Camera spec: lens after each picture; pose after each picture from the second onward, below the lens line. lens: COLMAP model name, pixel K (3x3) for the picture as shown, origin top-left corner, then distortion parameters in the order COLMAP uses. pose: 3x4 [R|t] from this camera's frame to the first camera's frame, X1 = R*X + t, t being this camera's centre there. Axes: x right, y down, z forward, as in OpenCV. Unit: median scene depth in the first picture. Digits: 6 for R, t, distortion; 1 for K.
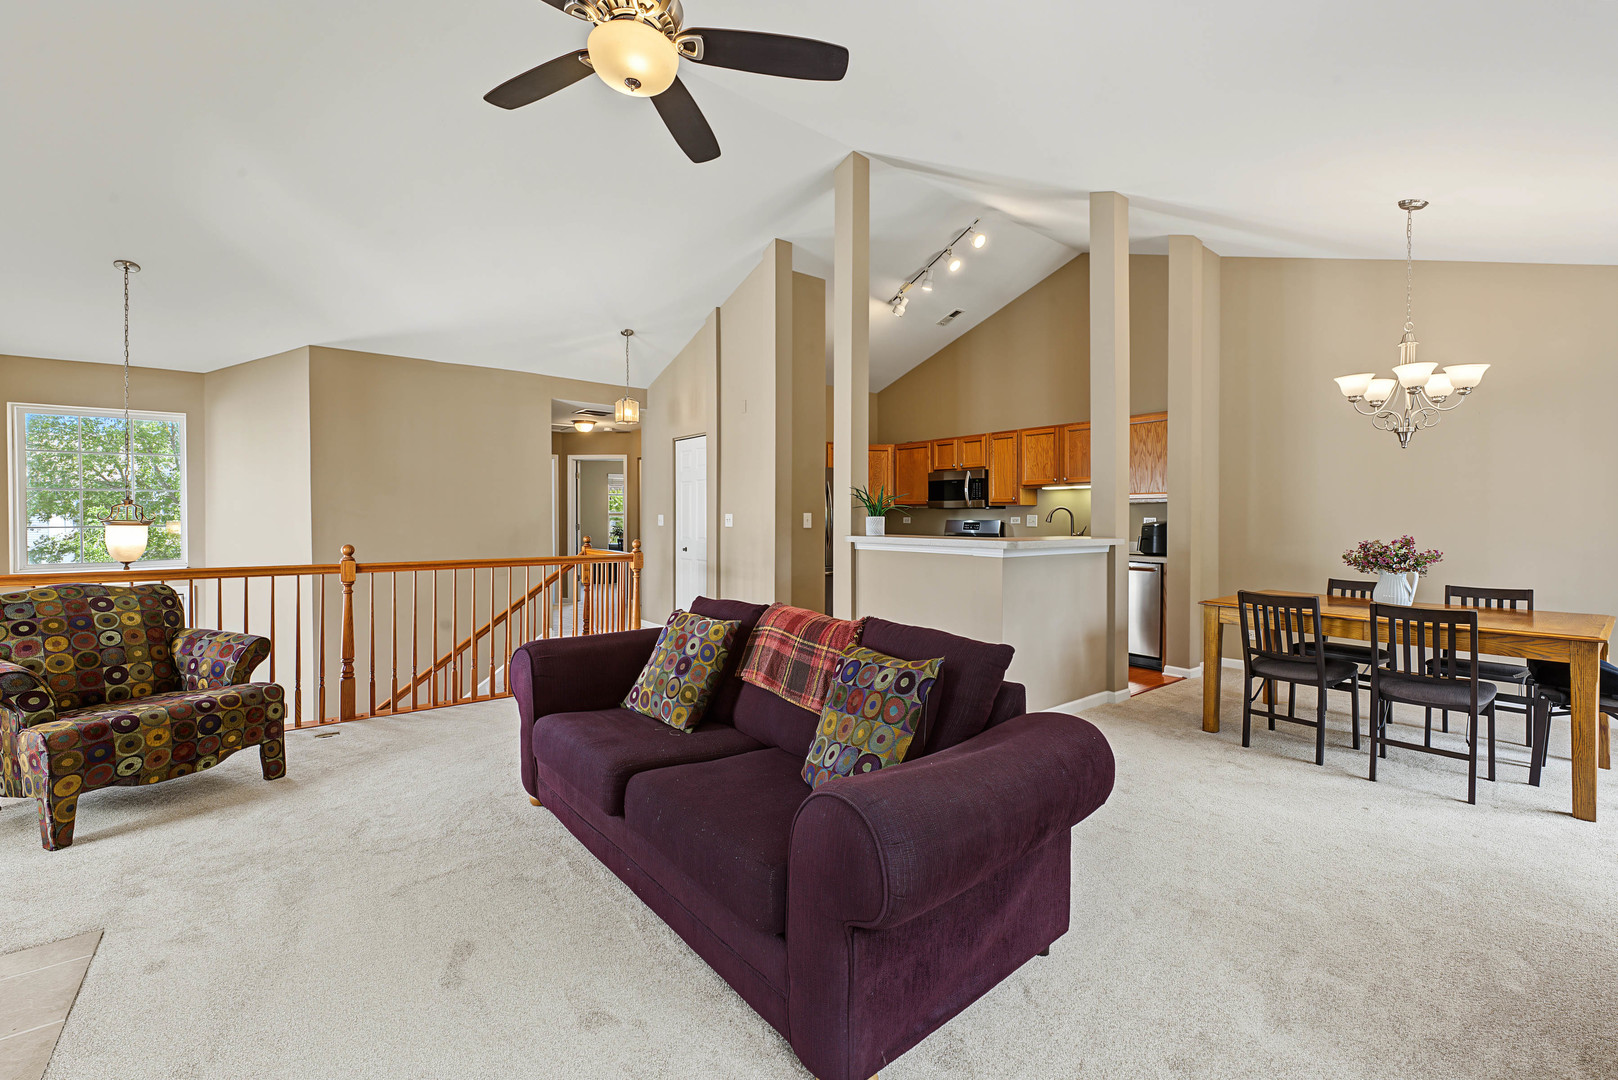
lens RADIAL K [[667.5, 0, 805.6], [0, 667.5, 519.0], [0, 0, 1]] dist [0.015101, 0.000275]
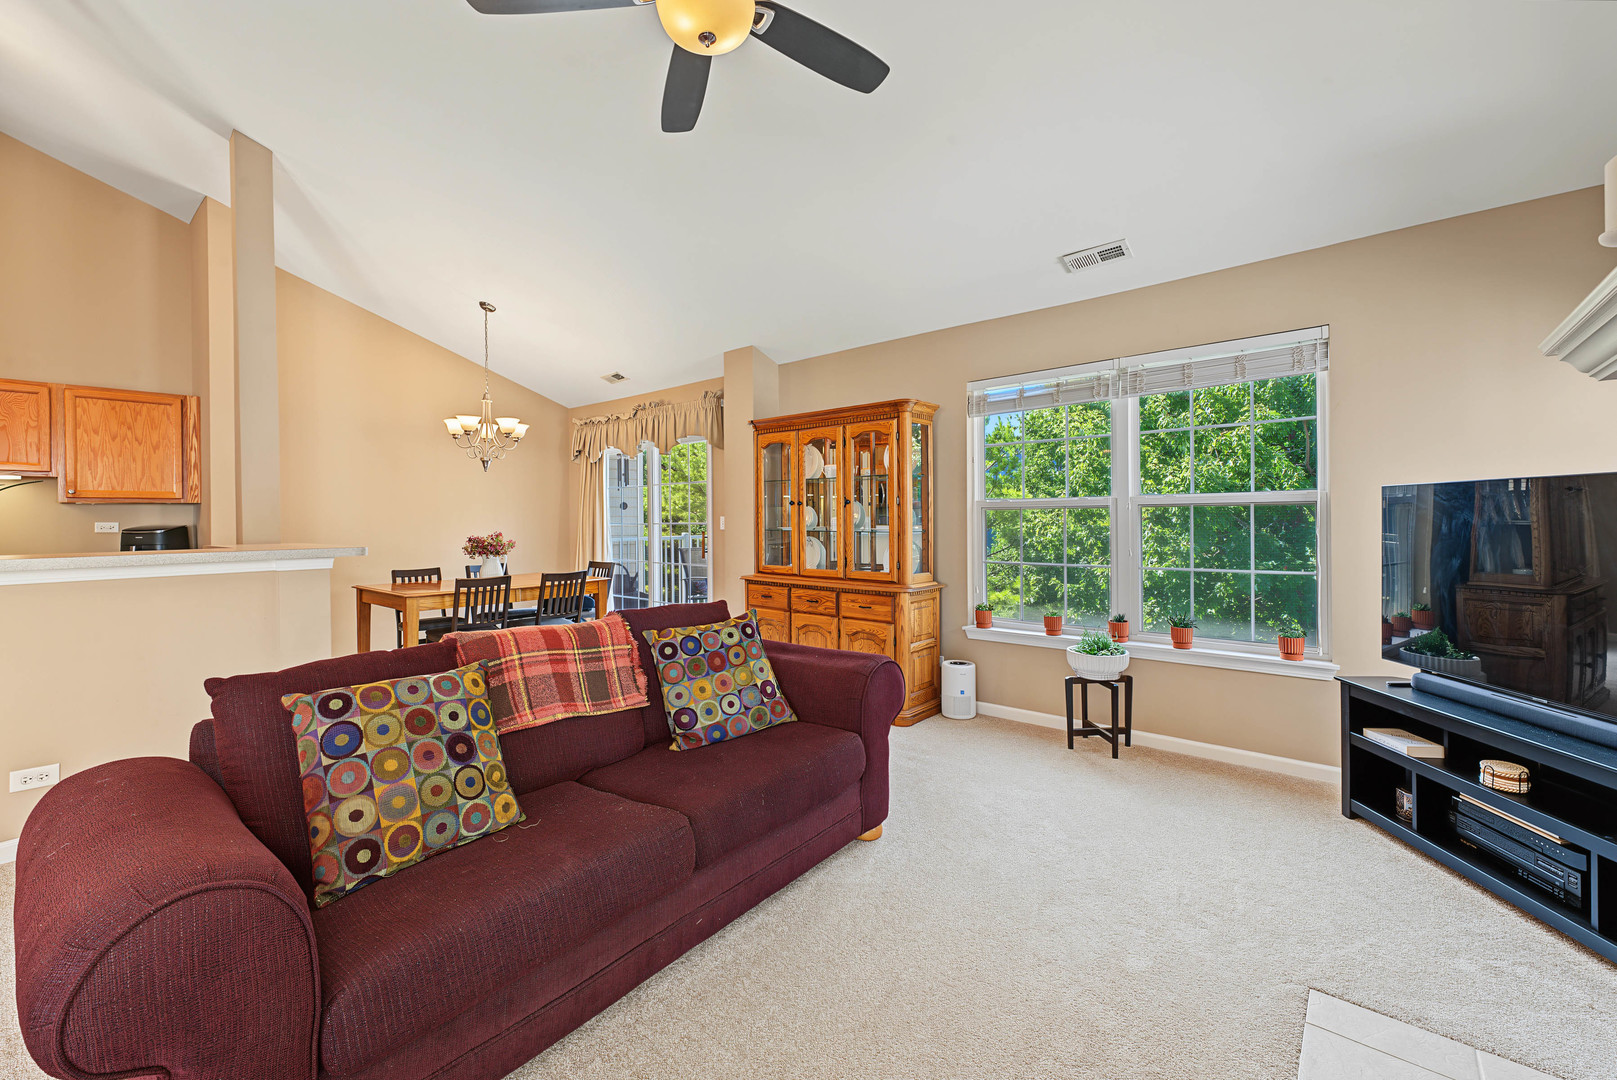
lens RADIAL K [[667.1, 0, 805.1], [0, 667.1, 519.0], [0, 0, 1]] dist [0.015101, 0.000275]
pose [[-0.190760, -0.002664, 0.981633, -0.606627], [0.011562, 0.999921, 0.004961, -0.001242], [-0.981569, 0.012295, -0.190715, 0.542052]]
